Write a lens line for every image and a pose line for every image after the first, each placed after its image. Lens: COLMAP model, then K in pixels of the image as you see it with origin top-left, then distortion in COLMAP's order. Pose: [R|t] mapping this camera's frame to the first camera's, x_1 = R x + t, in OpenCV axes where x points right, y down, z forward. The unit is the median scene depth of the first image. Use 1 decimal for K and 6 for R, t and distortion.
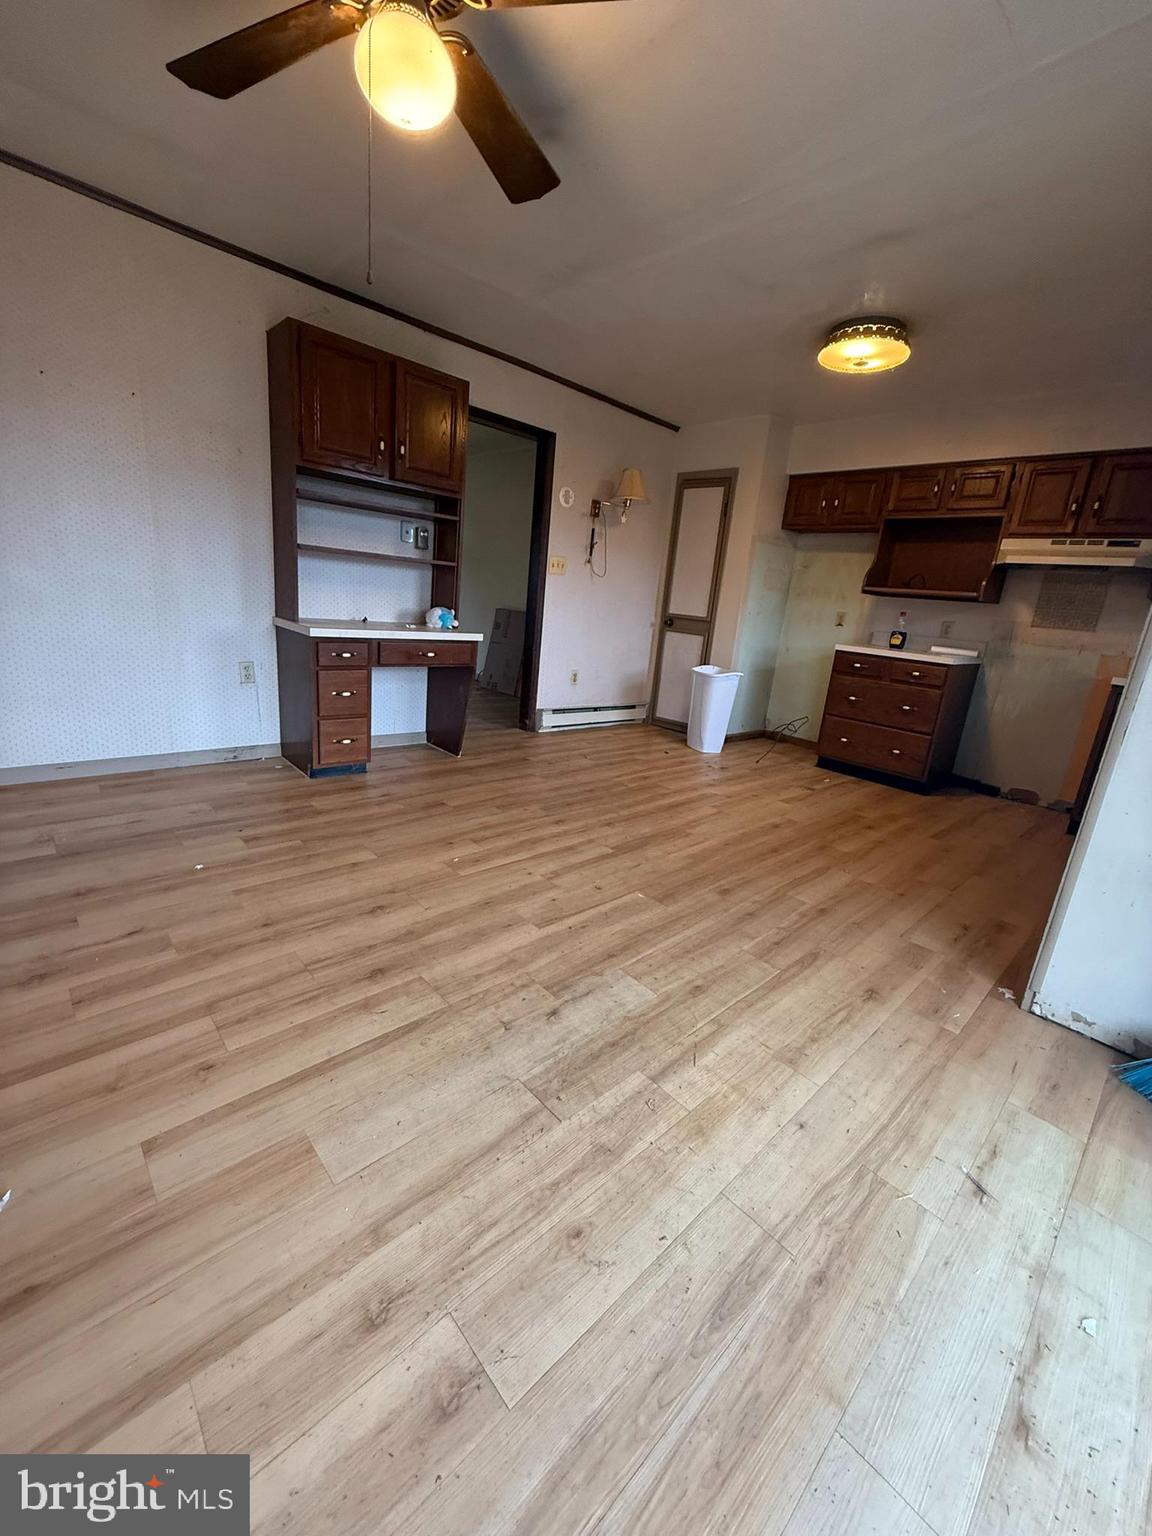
lens RADIAL K [[611.7, 0, 580.0], [0, 611.7, 760.9], [0, 0, 1]] dist [0.001665, -0.000033]
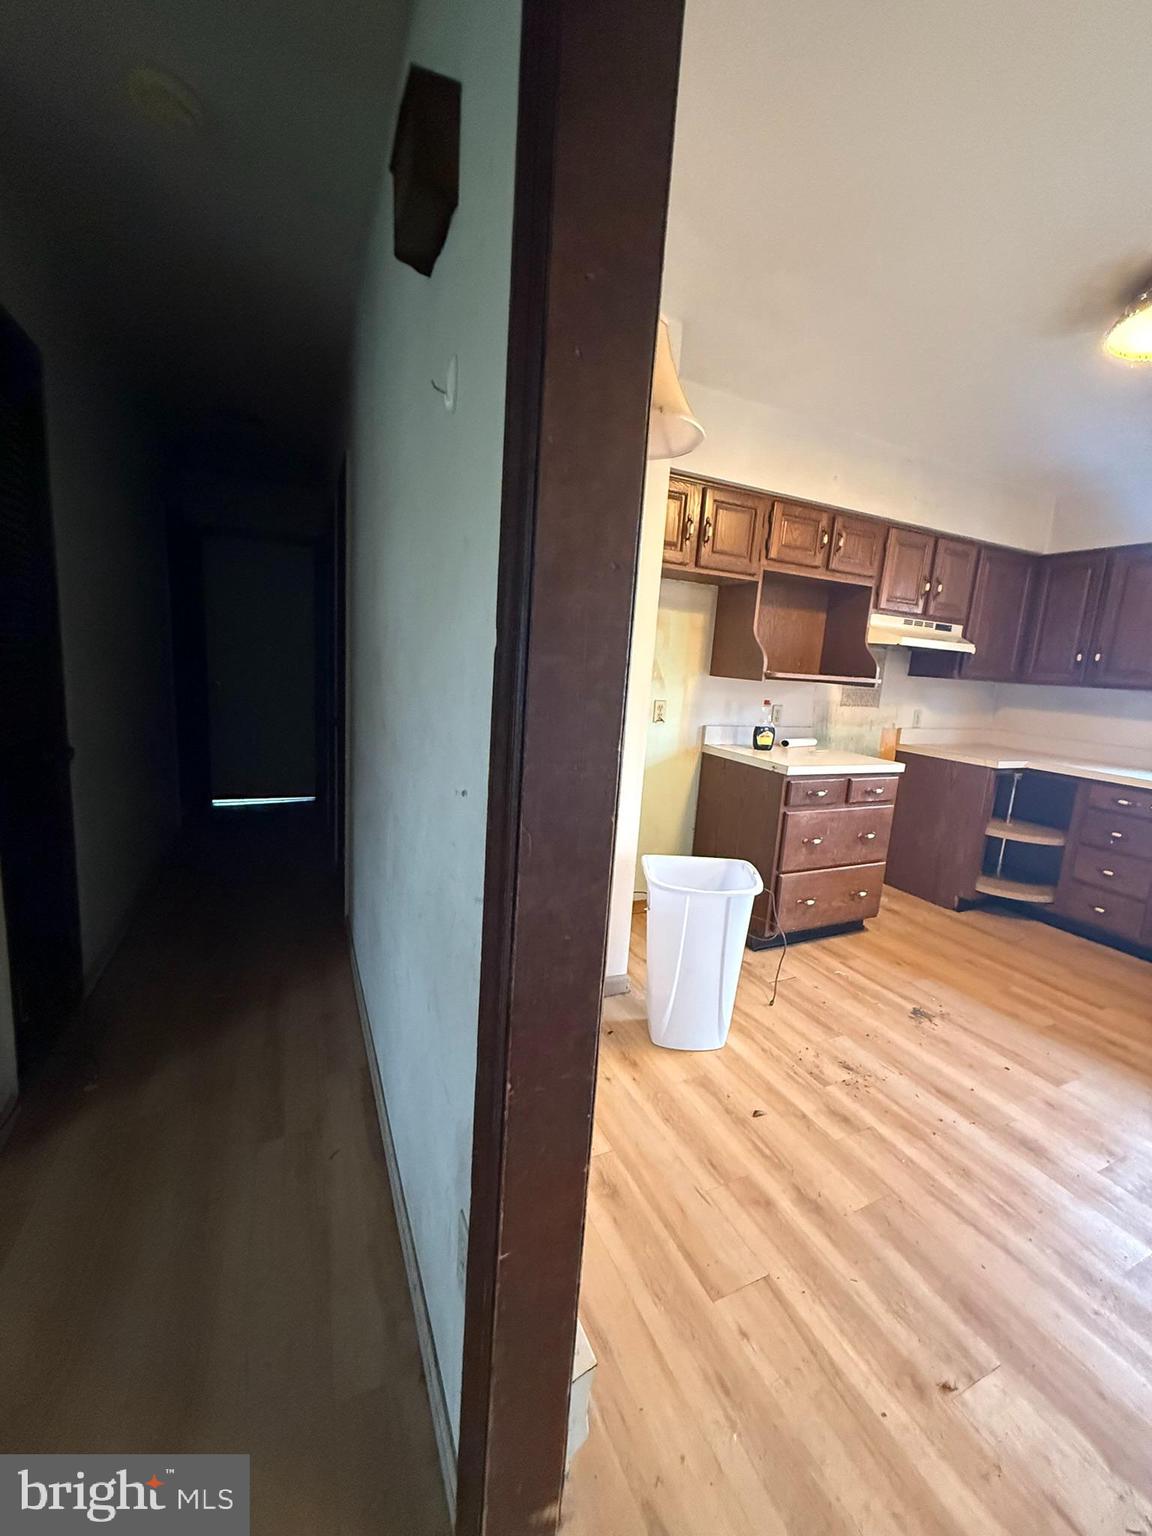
lens RADIAL K [[611.7, 0, 580.0], [0, 611.7, 760.9], [0, 0, 1]] dist [0.001665, -0.000033]
pose [[0.316704, -0.224432, 0.921591, -0.293380], [0.212131, 0.963754, 0.161801, -0.444976], [-0.924500, 0.144255, 0.352833, 1.263076]]
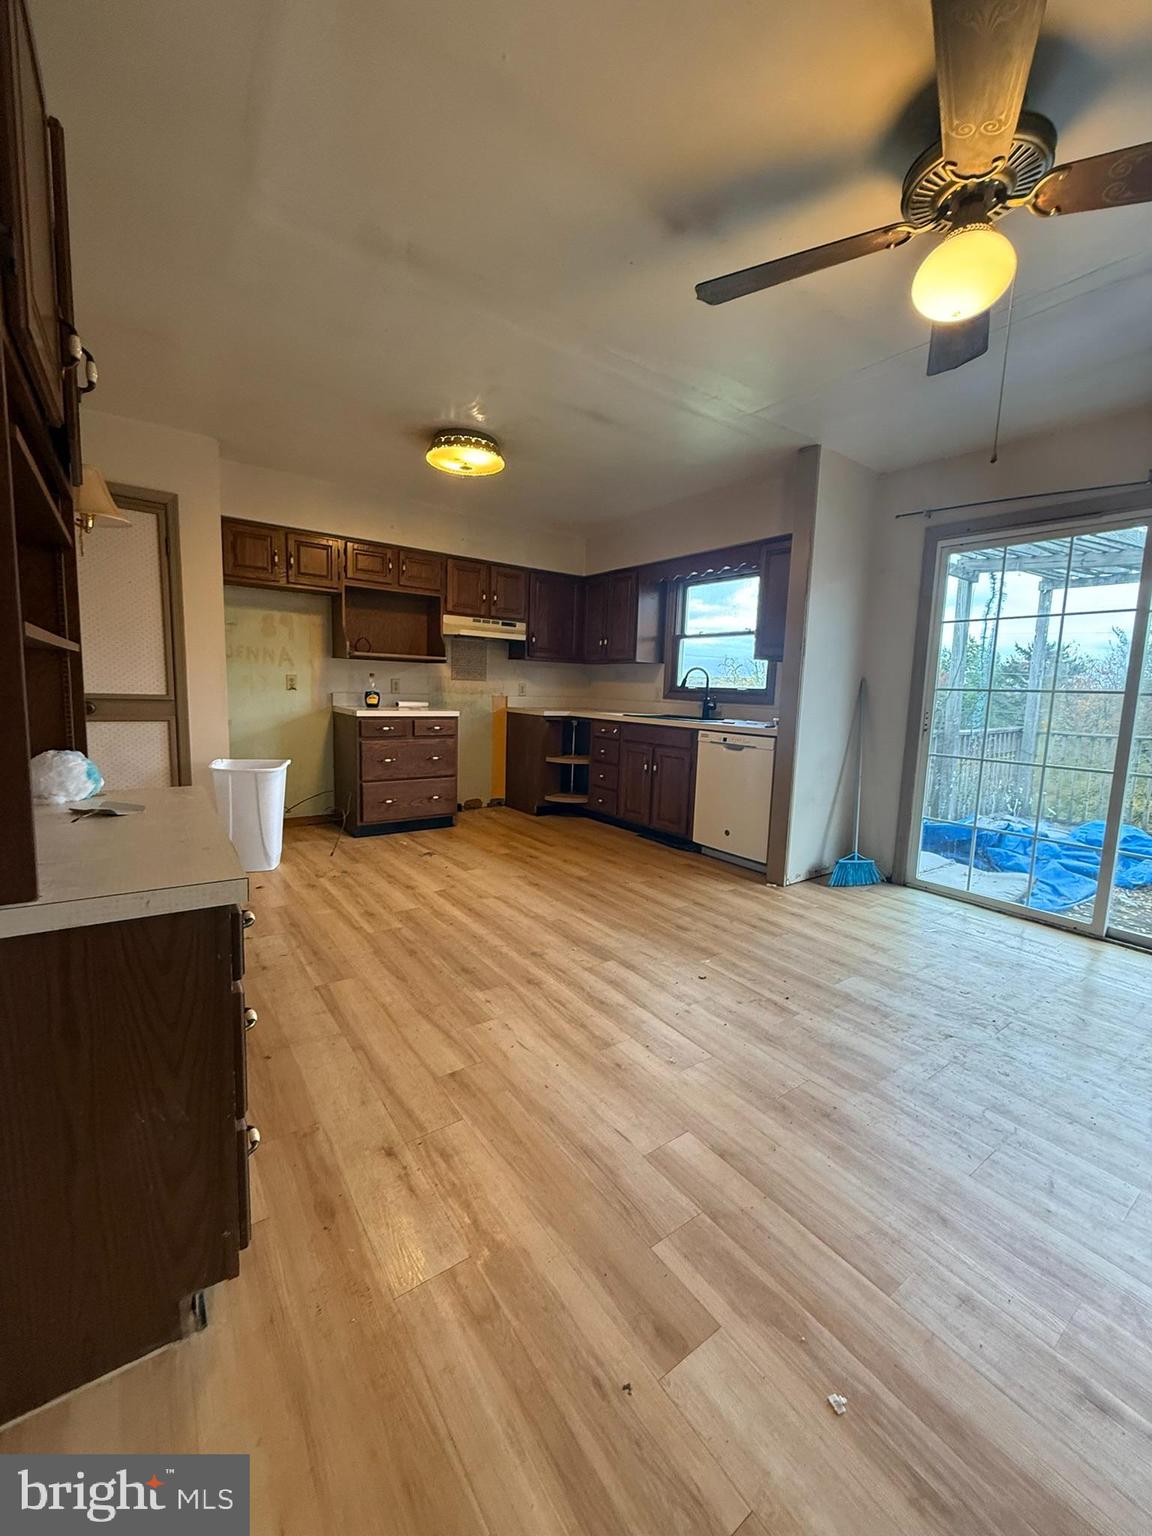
lens RADIAL K [[611.7, 0, 580.0], [0, 611.7, 760.9], [0, 0, 1]] dist [0.001665, -0.000033]
pose [[0.125855, -0.206789, 0.970257, -0.644853], [0.235417, 0.956322, 0.173283, -0.259068], [-0.963711, 0.206607, 0.169039, 0.660699]]
